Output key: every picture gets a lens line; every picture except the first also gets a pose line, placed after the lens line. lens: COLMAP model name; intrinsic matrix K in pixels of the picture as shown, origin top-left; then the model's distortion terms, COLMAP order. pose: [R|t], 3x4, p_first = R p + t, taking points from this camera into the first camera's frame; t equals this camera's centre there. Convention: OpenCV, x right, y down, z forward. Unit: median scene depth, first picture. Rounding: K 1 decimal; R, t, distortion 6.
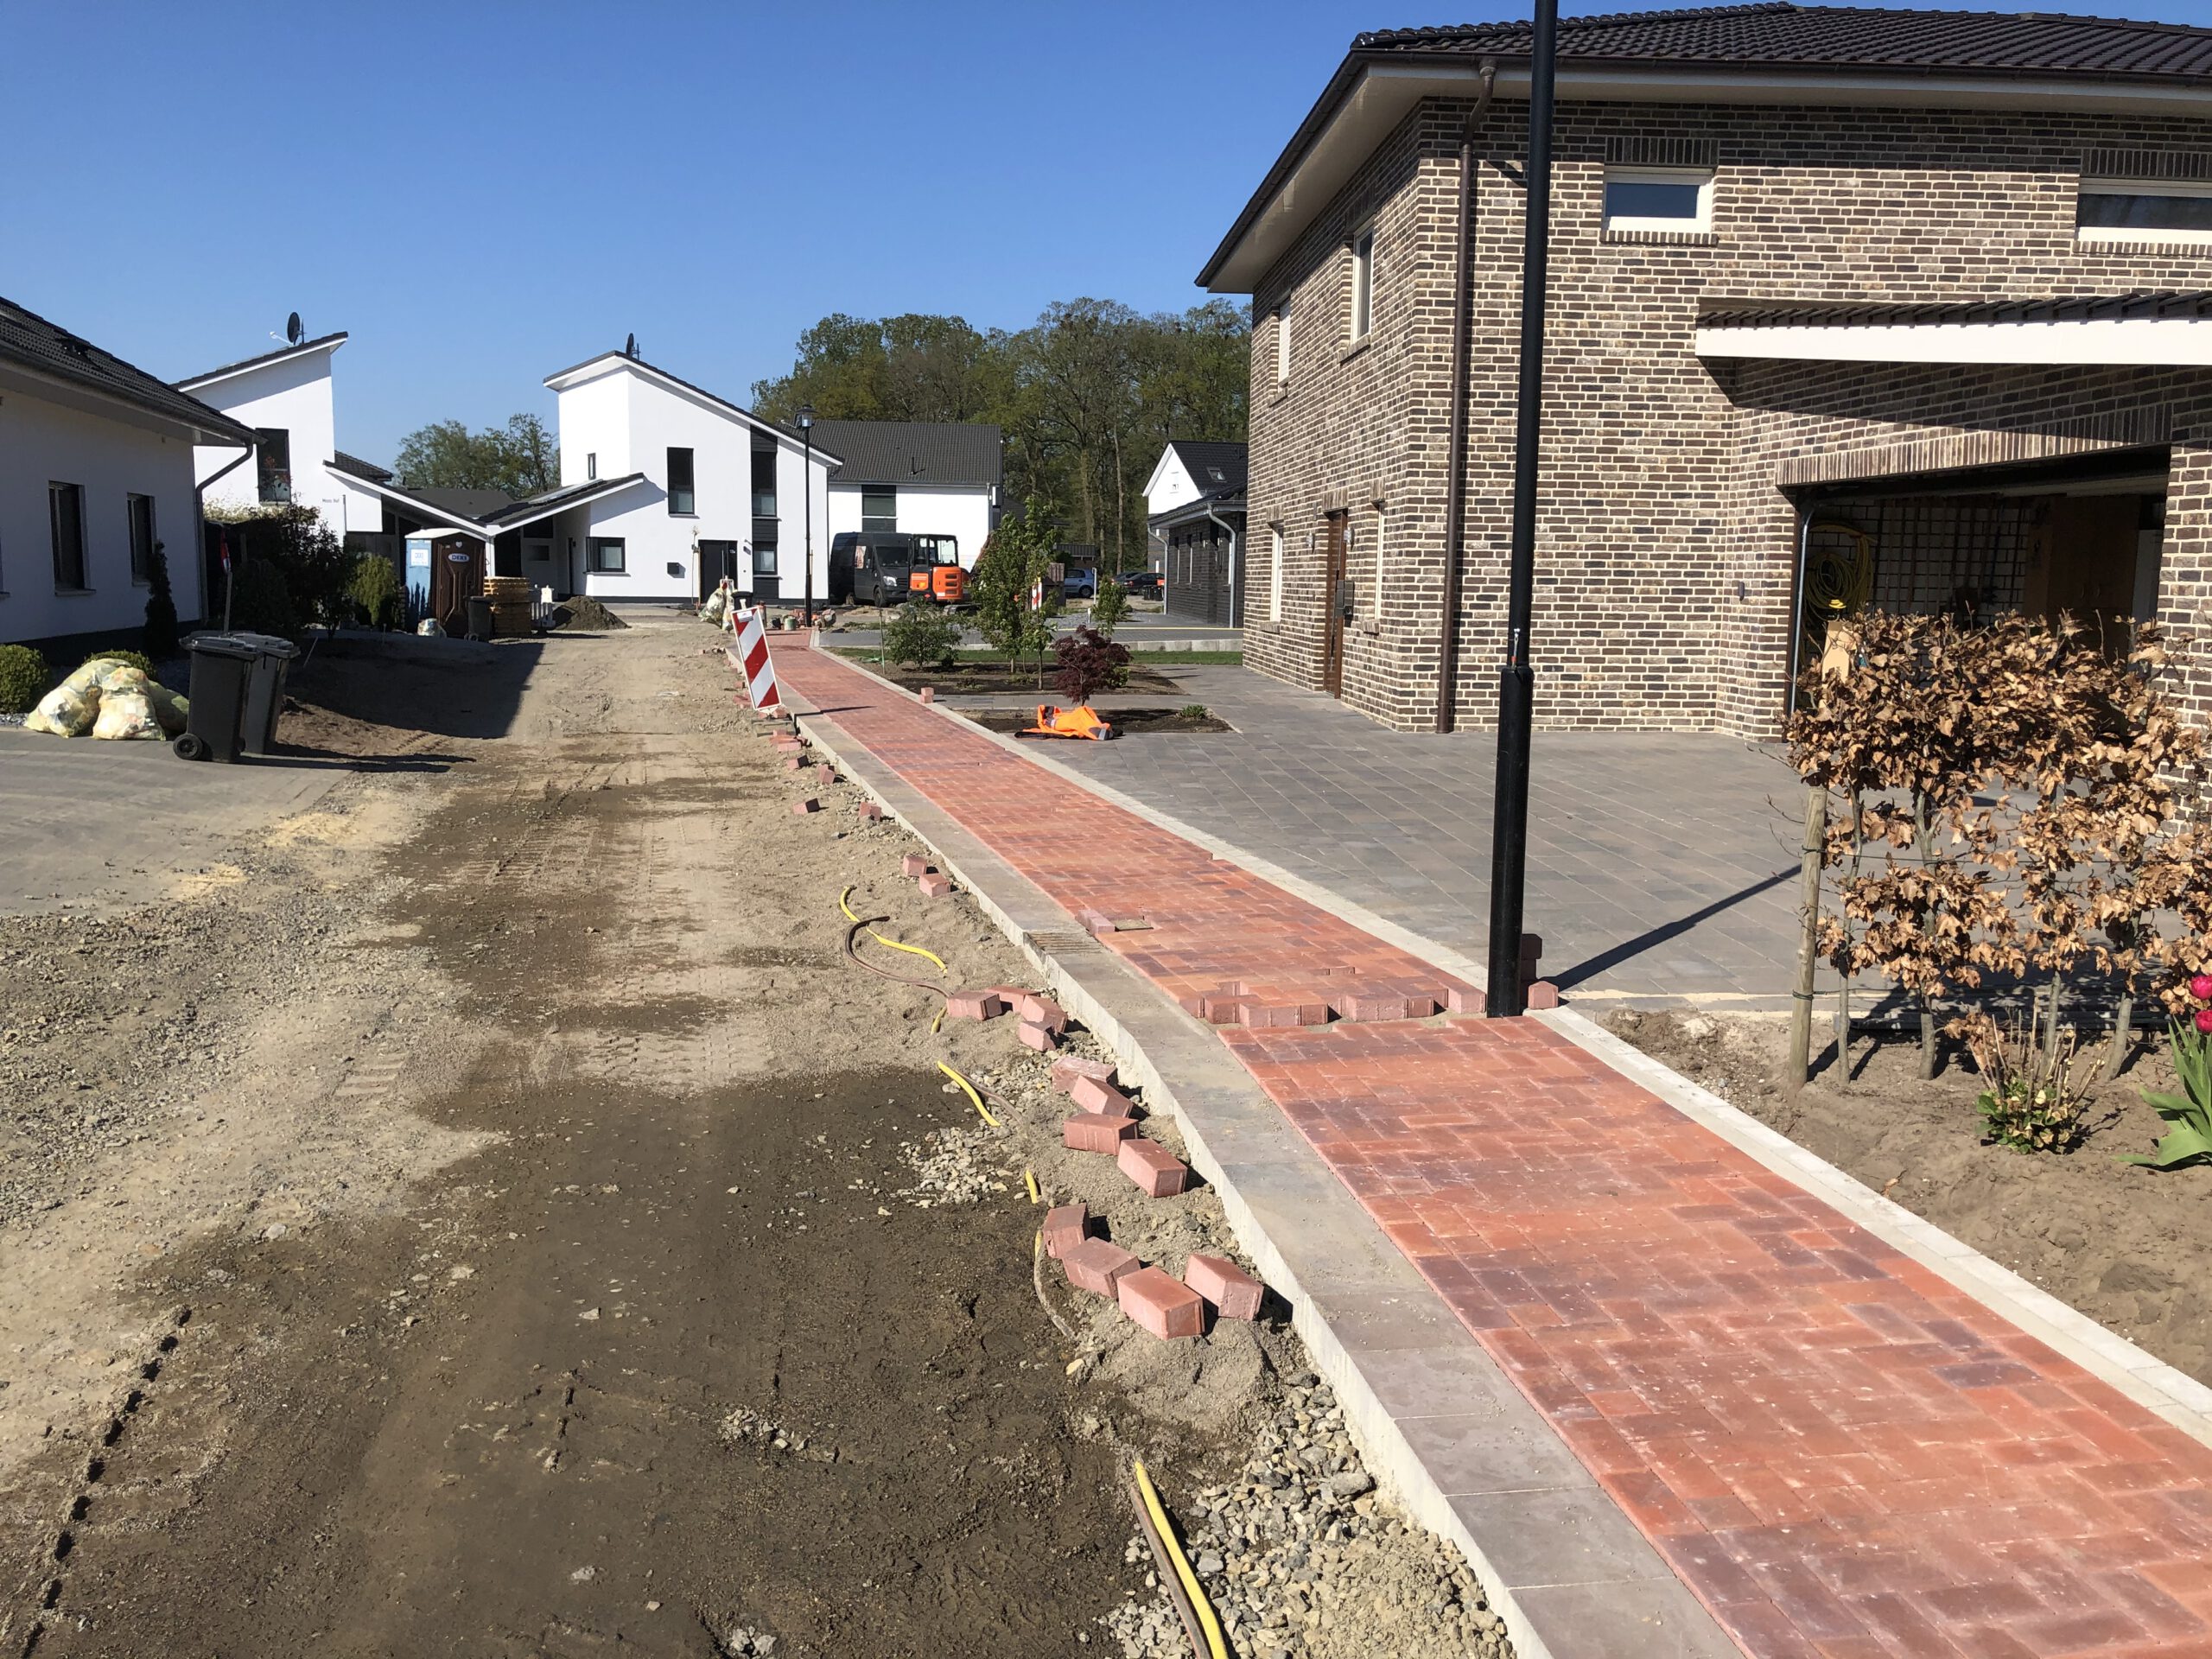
lens RADIAL K [[1778.3, 0, 1098.0], [0, 1778.3, 817.6], [0, 0, 1]] dist [0.069402, -0.127504]
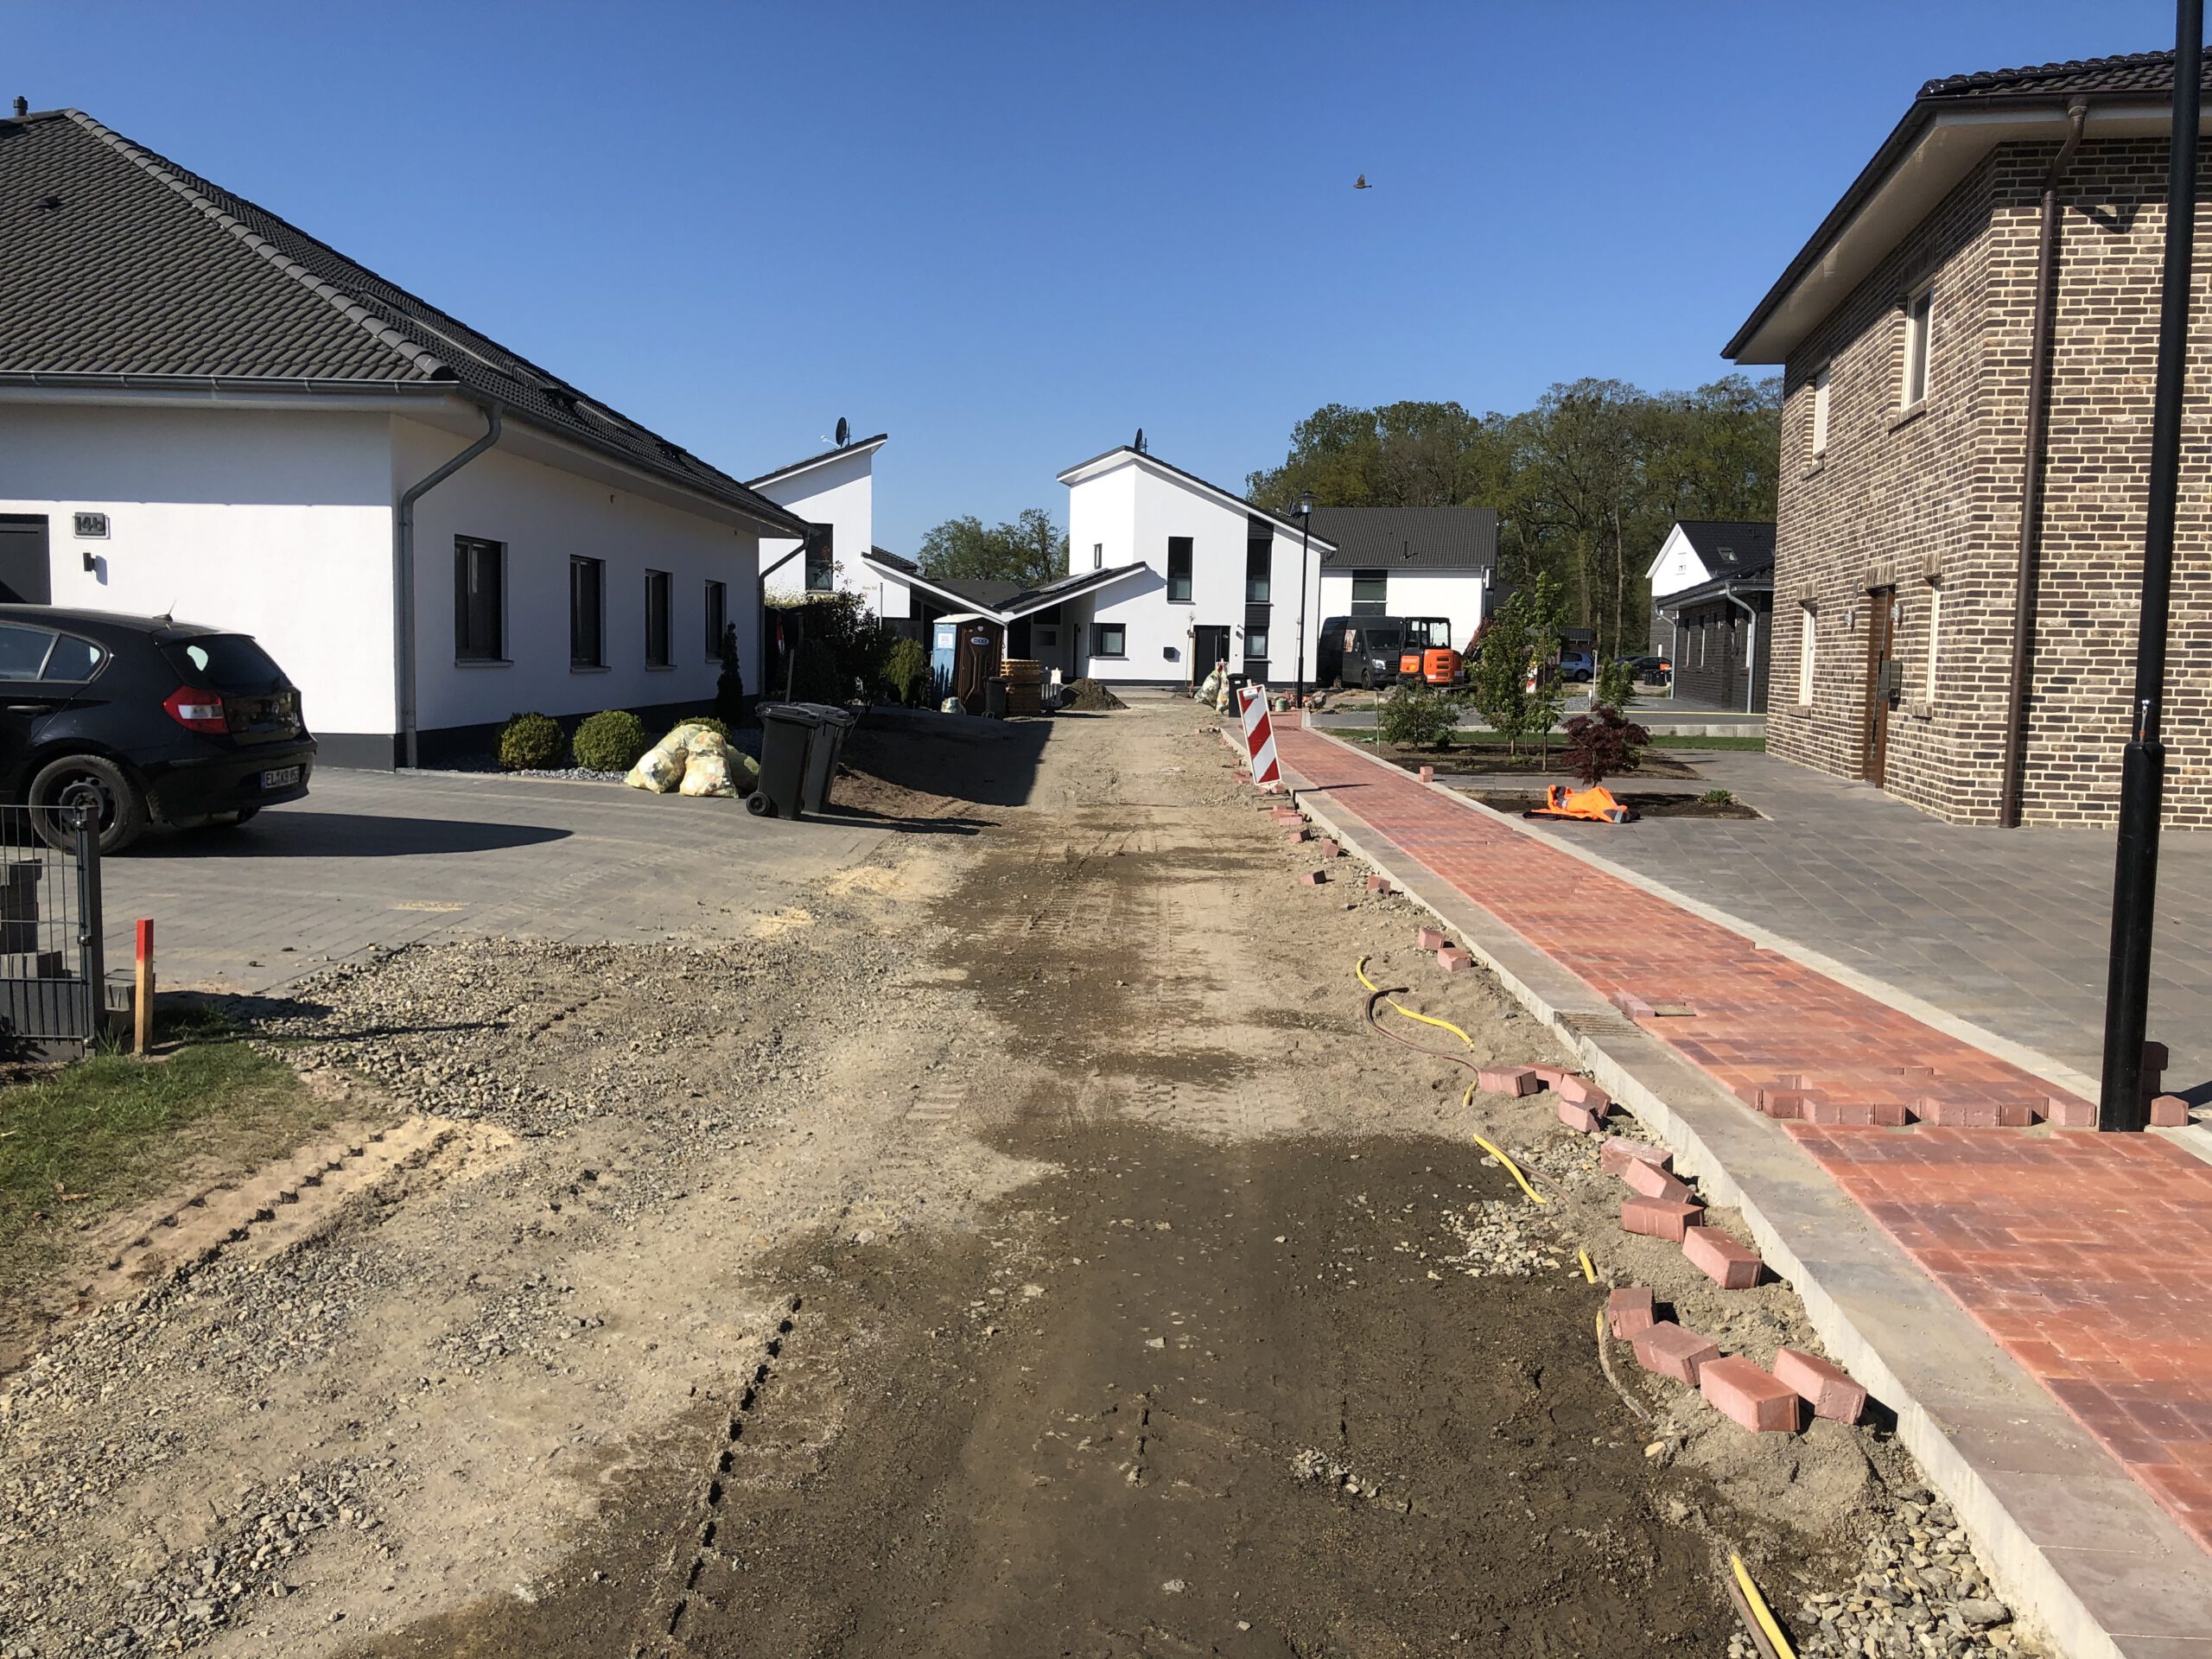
lens RADIAL K [[1778.3, 0, 1098.0], [0, 1778.3, 817.6], [0, 0, 1]] dist [0.069402, -0.127504]
pose [[0.964316, 0.029584, -0.263094, -0.013810], [-0.041928, 0.998261, -0.041427, 0.005065], [0.261411, 0.050980, 0.963880, -0.003963]]
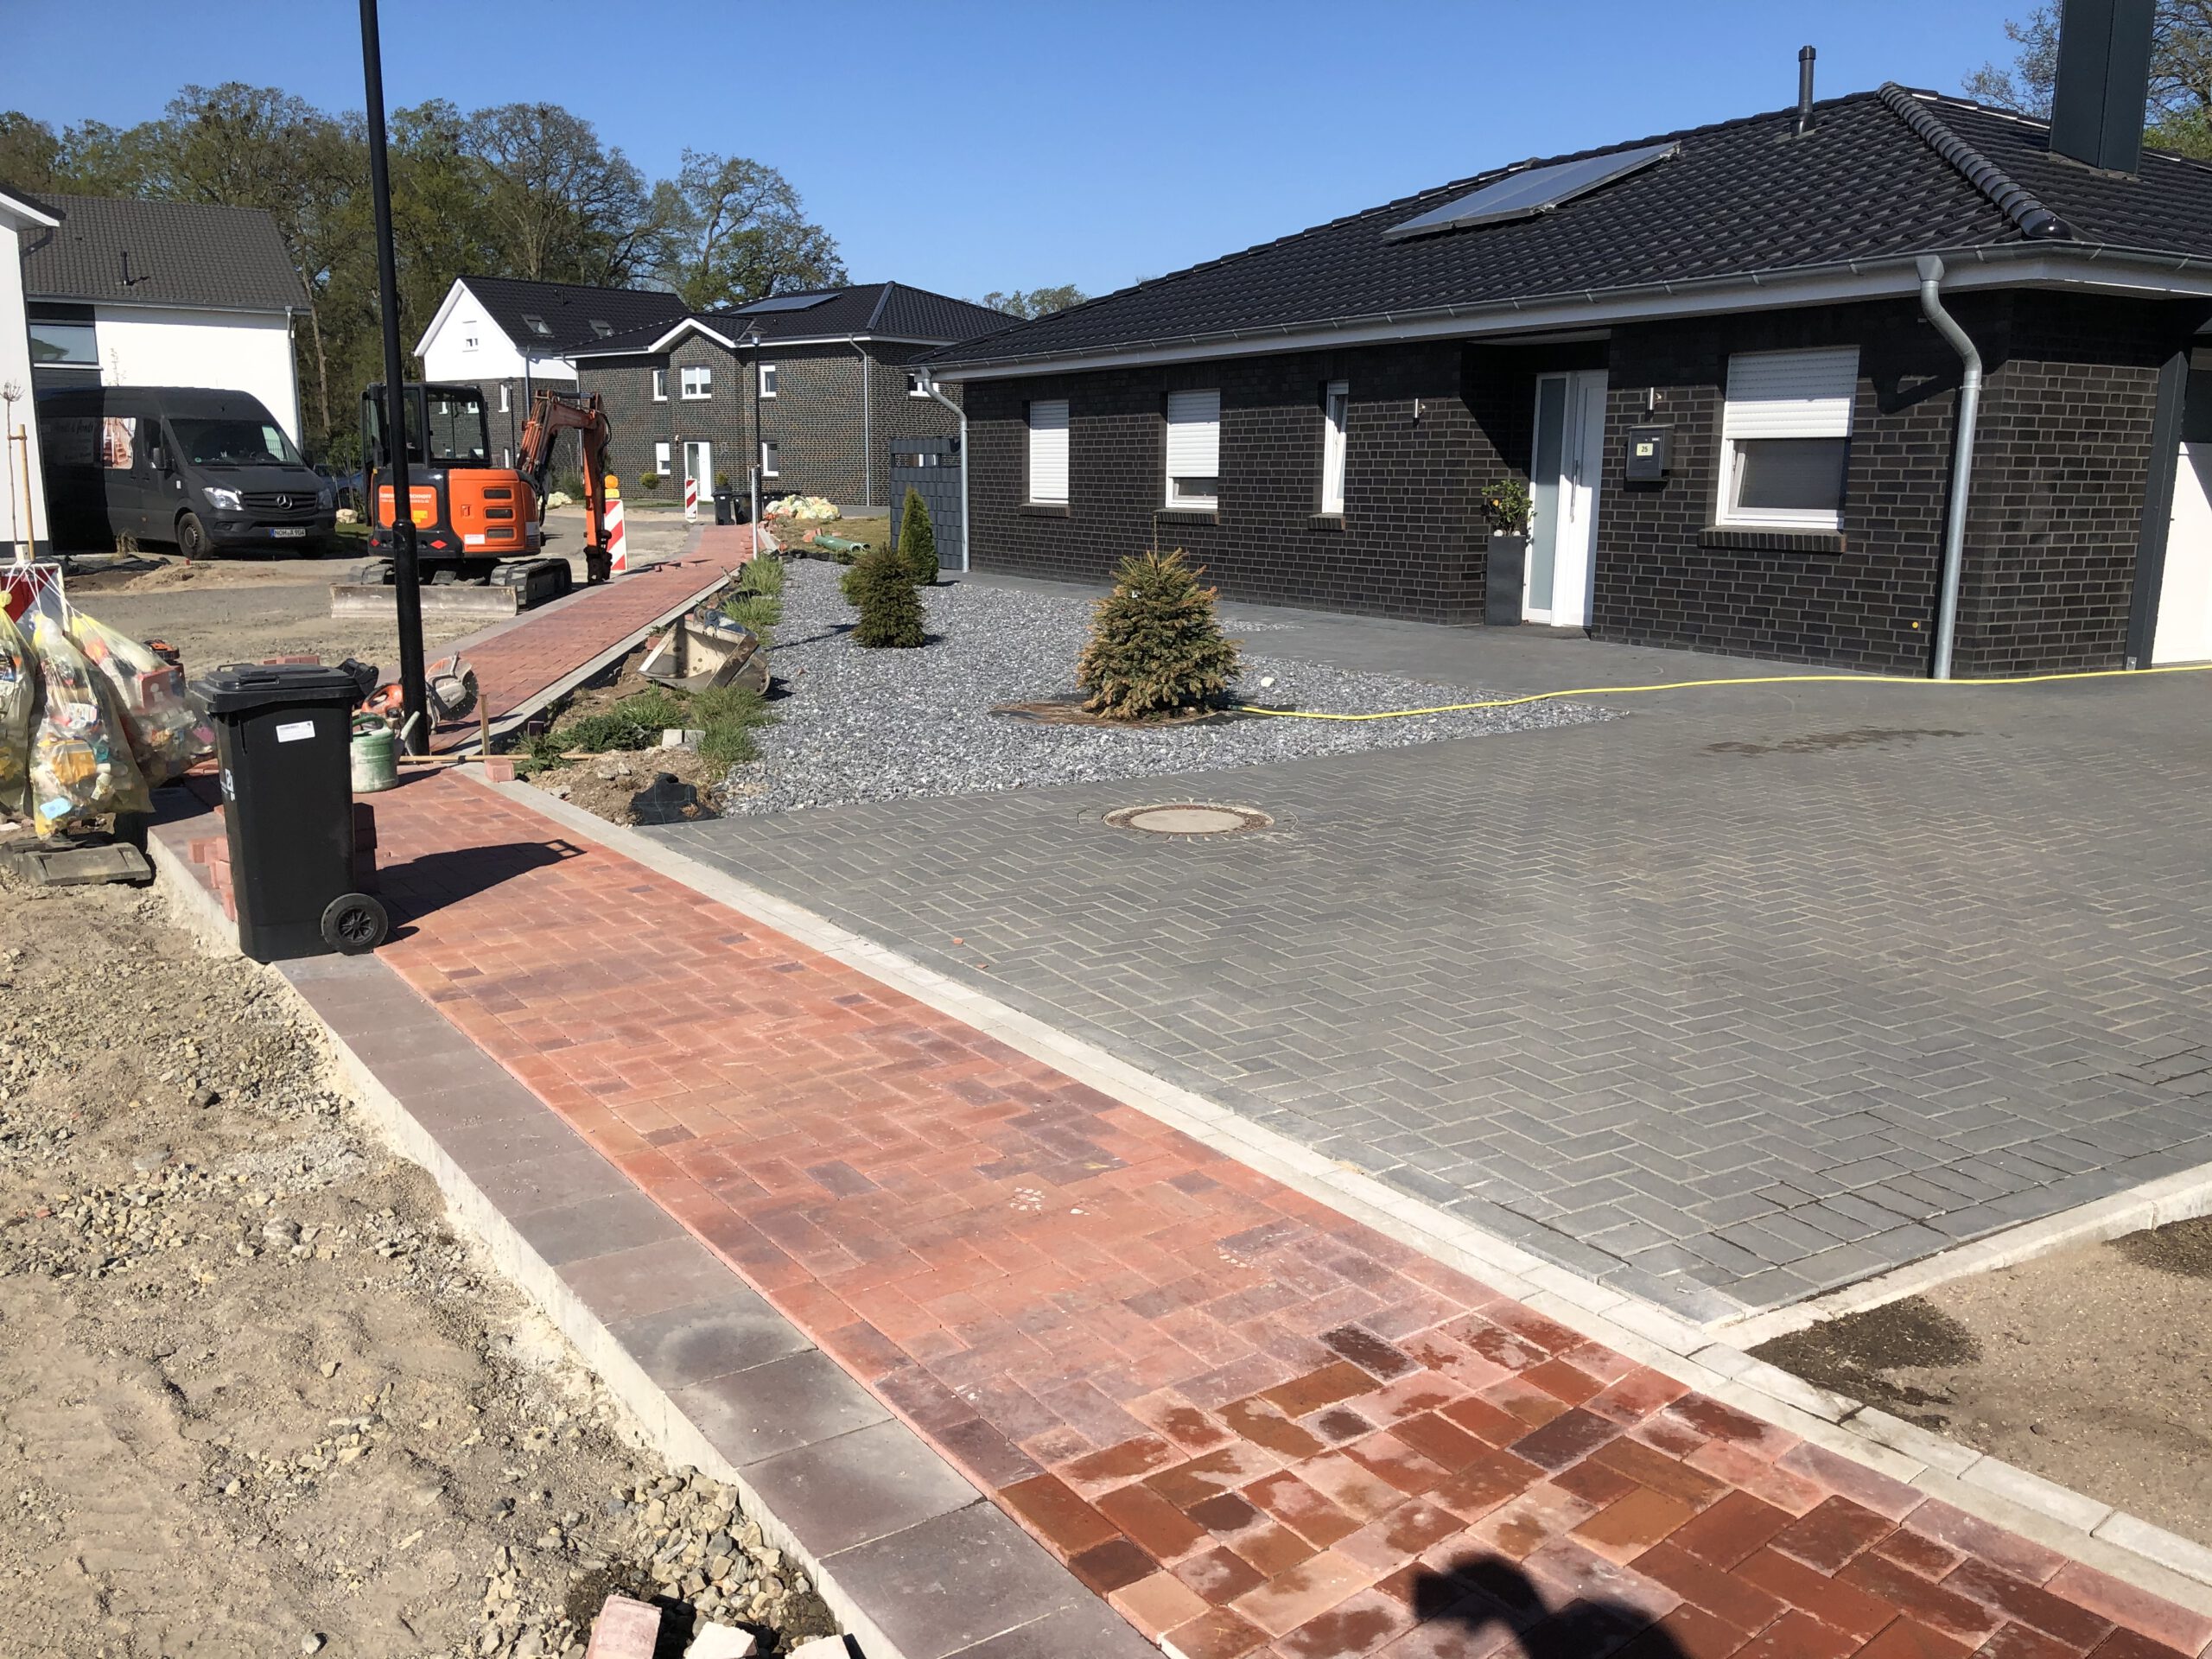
lens RADIAL K [[1778.3, 0, 1098.0], [0, 1778.3, 817.6], [0, 0, 1]] dist [0.069402, -0.127504]
pose [[0.892456, -0.085352, 0.442987, -0.502209], [0.061123, 0.995762, 0.068716, -0.326655], [-0.446975, -0.034250, 0.893891, 2.360199]]
